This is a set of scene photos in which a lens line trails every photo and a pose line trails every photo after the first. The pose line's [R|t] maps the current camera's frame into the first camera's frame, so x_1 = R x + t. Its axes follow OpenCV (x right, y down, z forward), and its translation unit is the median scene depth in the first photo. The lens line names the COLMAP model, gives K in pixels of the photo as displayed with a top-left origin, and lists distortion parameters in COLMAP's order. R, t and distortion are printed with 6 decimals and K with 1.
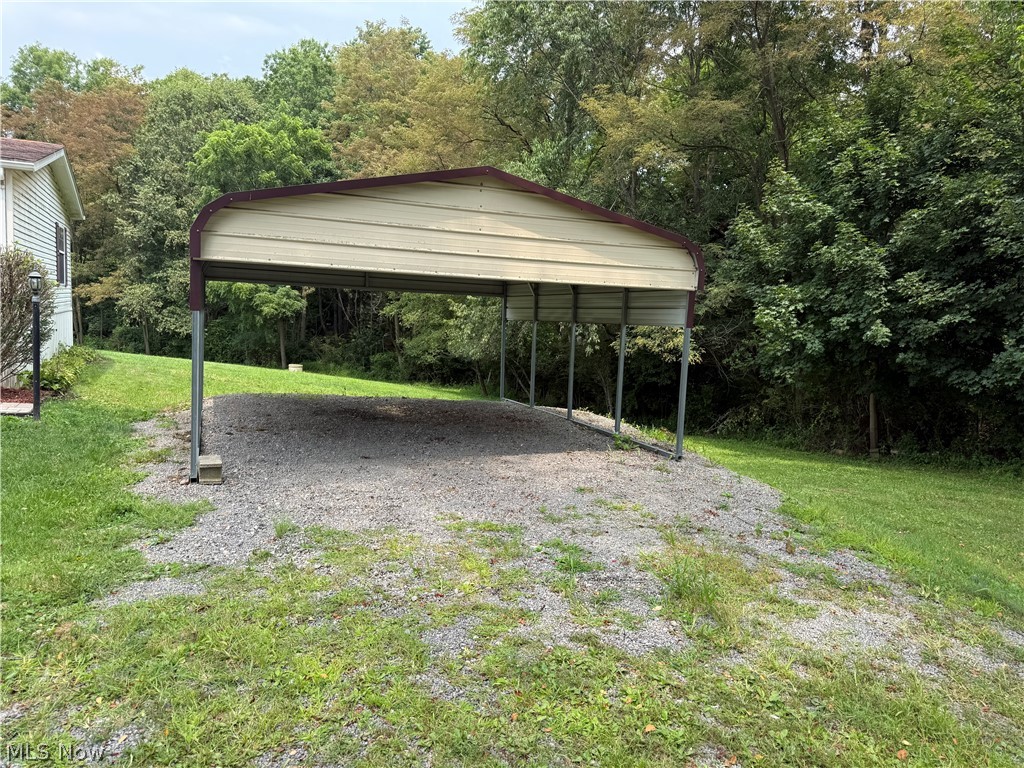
lens RADIAL K [[710.9, 0, 498.6], [0, 710.9, 372.7], [0, 0, 1]] dist [0.041051, -0.027581]
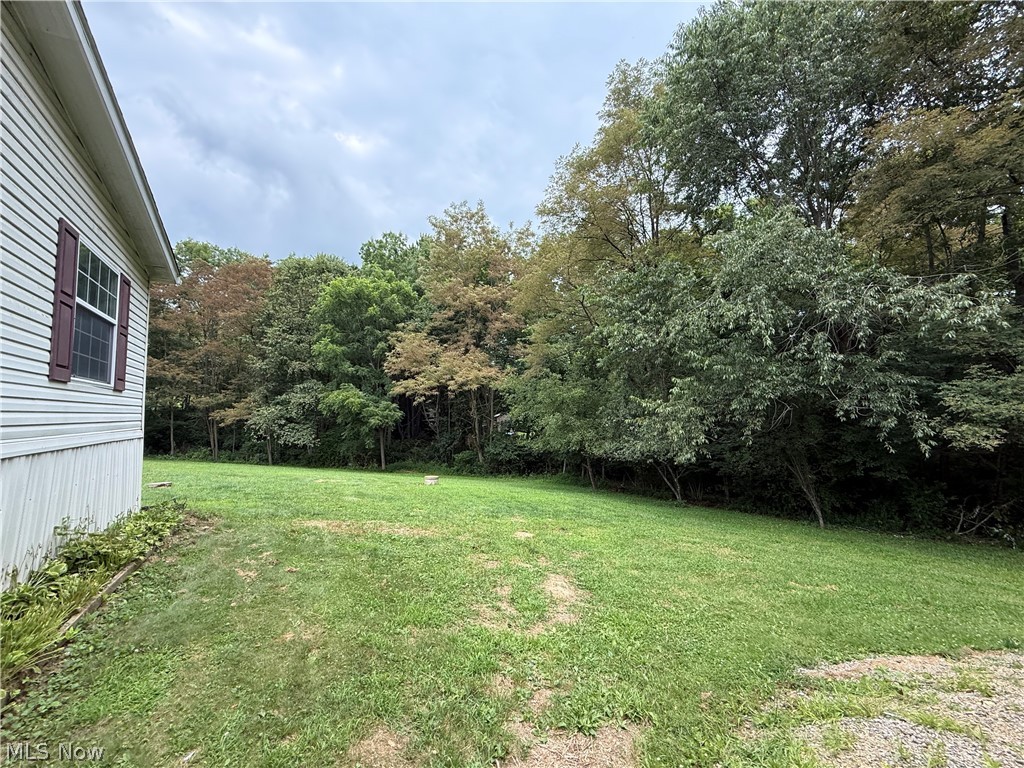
lens RADIAL K [[407.2, 0, 506.0], [0, 407.2, 390.8], [0, 0, 1]] dist [-0.002881, 0.000659]
pose [[0.995929, -0.049126, 0.075584, -0.193829], [0.059717, 0.987638, -0.144931, -0.034072], [-0.067529, 0.148855, 0.986551, 0.383206]]
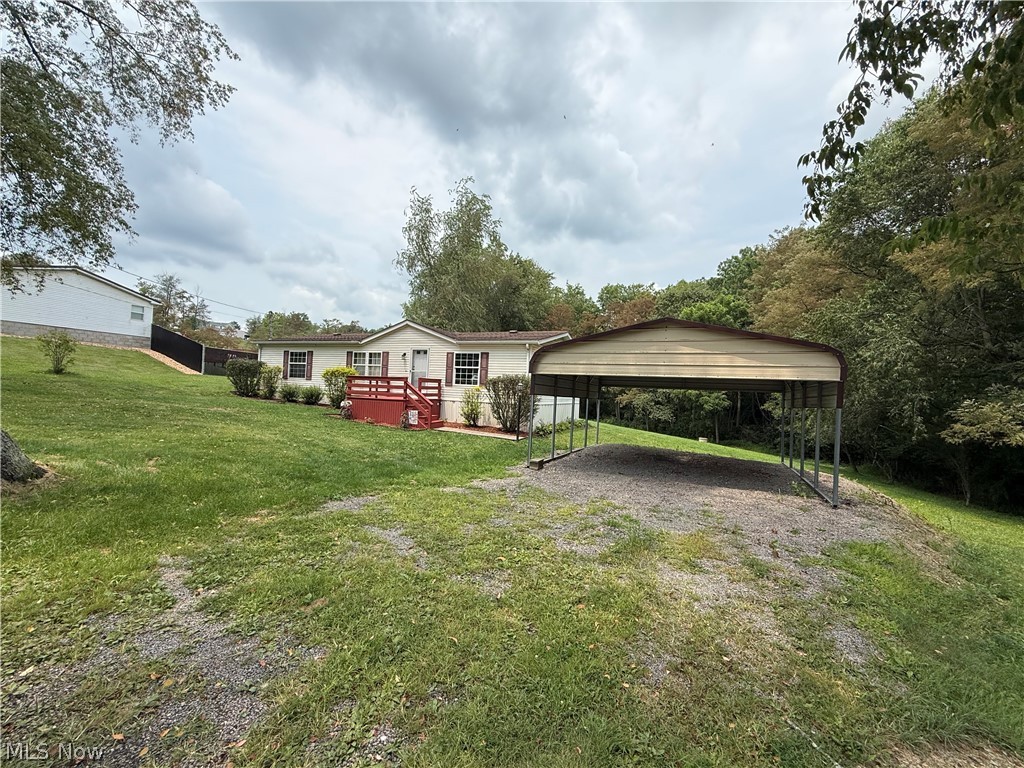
lens RADIAL K [[407.2, 0, 512.2], [0, 407.2, 387.0], [0, 0, 1]] dist [-0.002881, 0.000659]
pose [[0.674638, -0.026037, -0.737689, 0.102753], [-0.078893, 0.991110, -0.107132, 0.007010], [0.733920, 0.130474, 0.666586, 0.006123]]
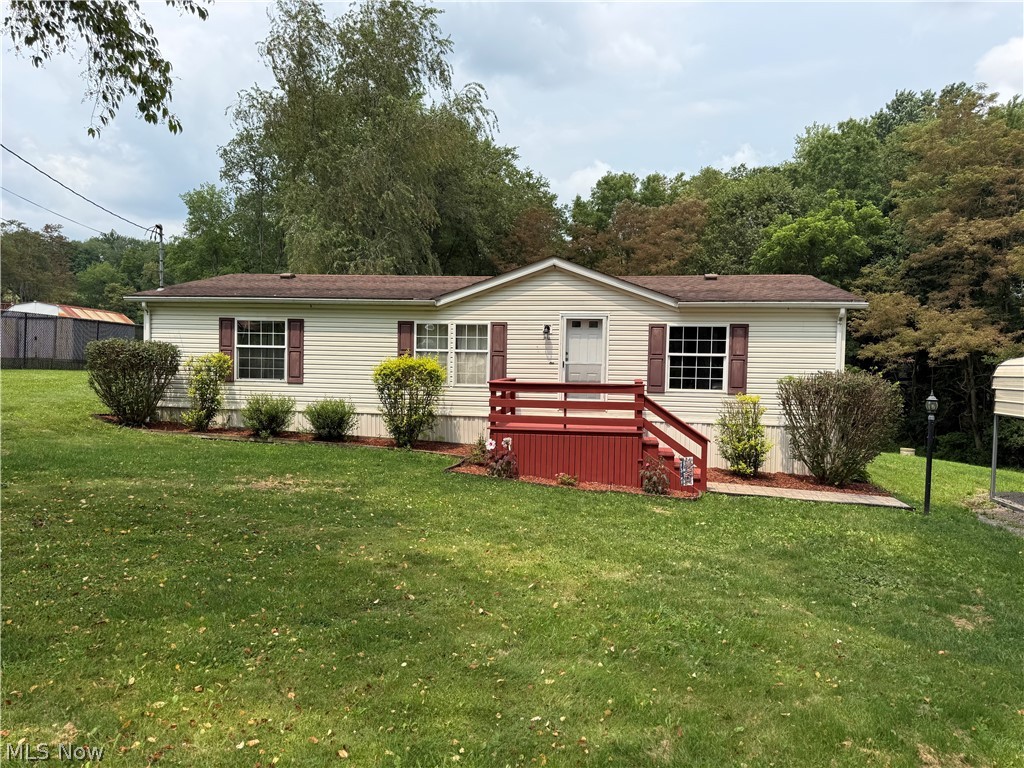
lens RADIAL K [[710.9, 0, 522.1], [0, 710.9, 382.6], [0, 0, 1]] dist [0.041051, -0.027581]
pose [[0.833190, -0.015140, -0.552780, -0.153480], [-0.027610, 0.997239, -0.068929, -0.015952], [0.552298, 0.072693, 0.830472, -0.131093]]
